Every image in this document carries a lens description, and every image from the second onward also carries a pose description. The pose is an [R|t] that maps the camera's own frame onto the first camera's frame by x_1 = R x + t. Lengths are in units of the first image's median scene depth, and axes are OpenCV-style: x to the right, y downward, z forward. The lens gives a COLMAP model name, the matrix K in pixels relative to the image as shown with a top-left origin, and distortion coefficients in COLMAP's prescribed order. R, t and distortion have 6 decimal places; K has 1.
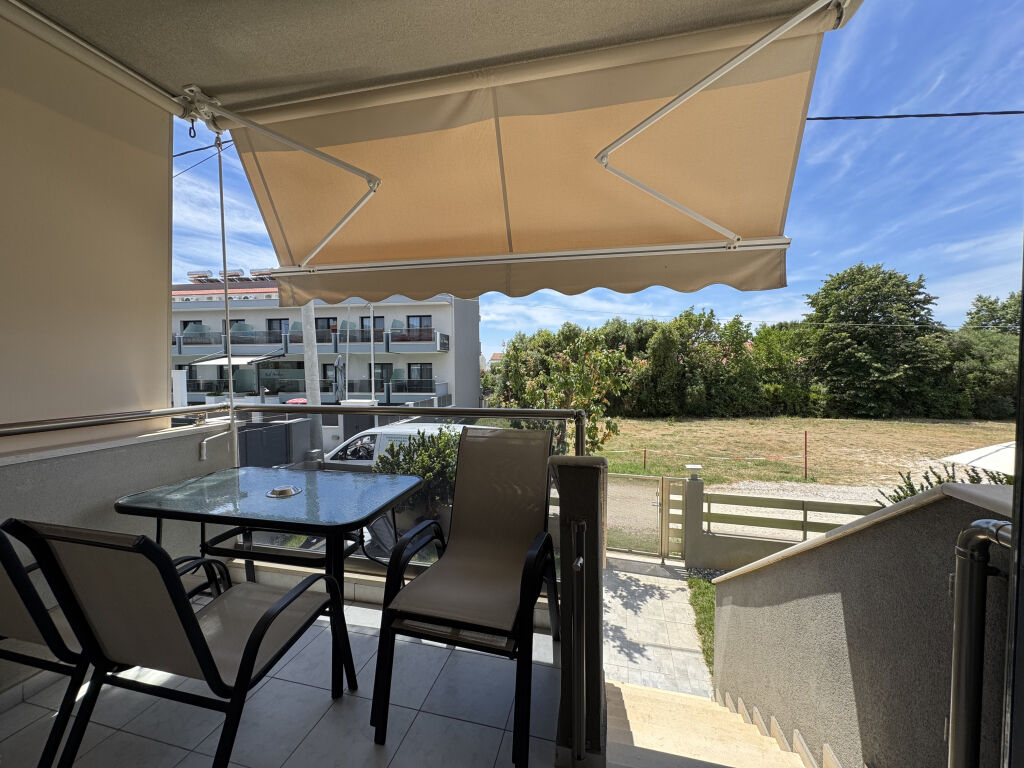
lens RADIAL K [[409.5, 0, 503.6], [0, 409.5, 379.9], [0, 0, 1]] dist [-0.004796, 0.001165]
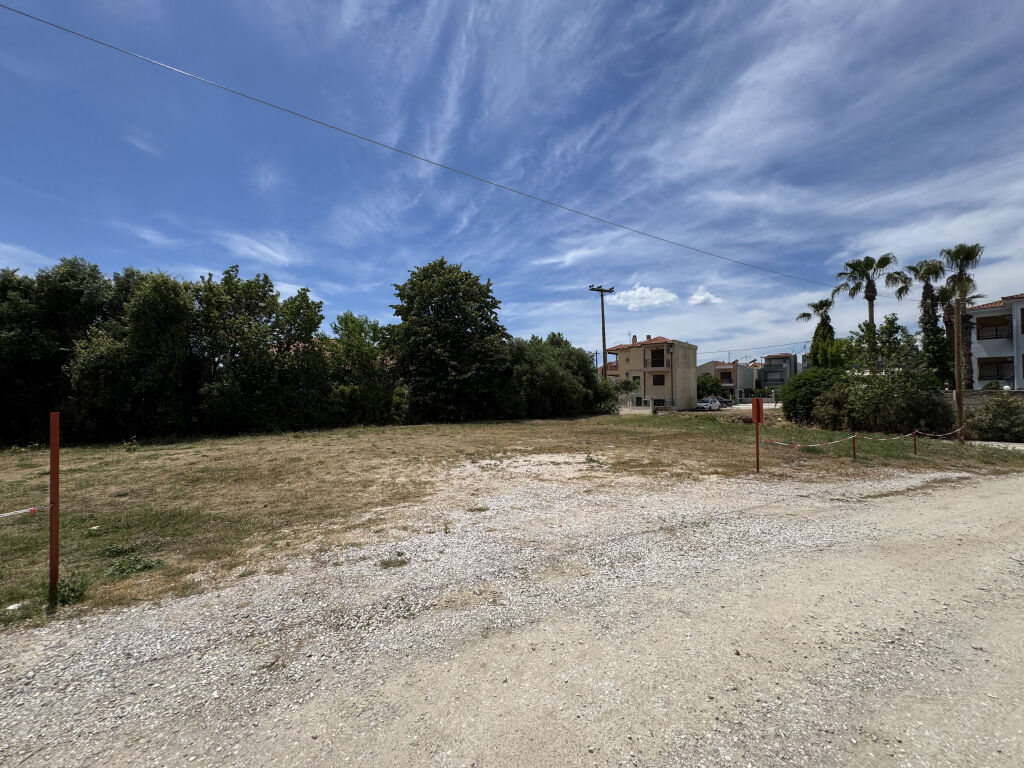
lens RADIAL K [[409.5, 0, 514.3], [0, 409.5, 386.7], [0, 0, 1]] dist [-0.004796, 0.001165]
pose [[0.707412, 0.019692, 0.706527, 0.348260], [0.024033, 0.998364, -0.051890, 0.064327], [-0.706392, 0.053688, 0.705781, 0.247561]]
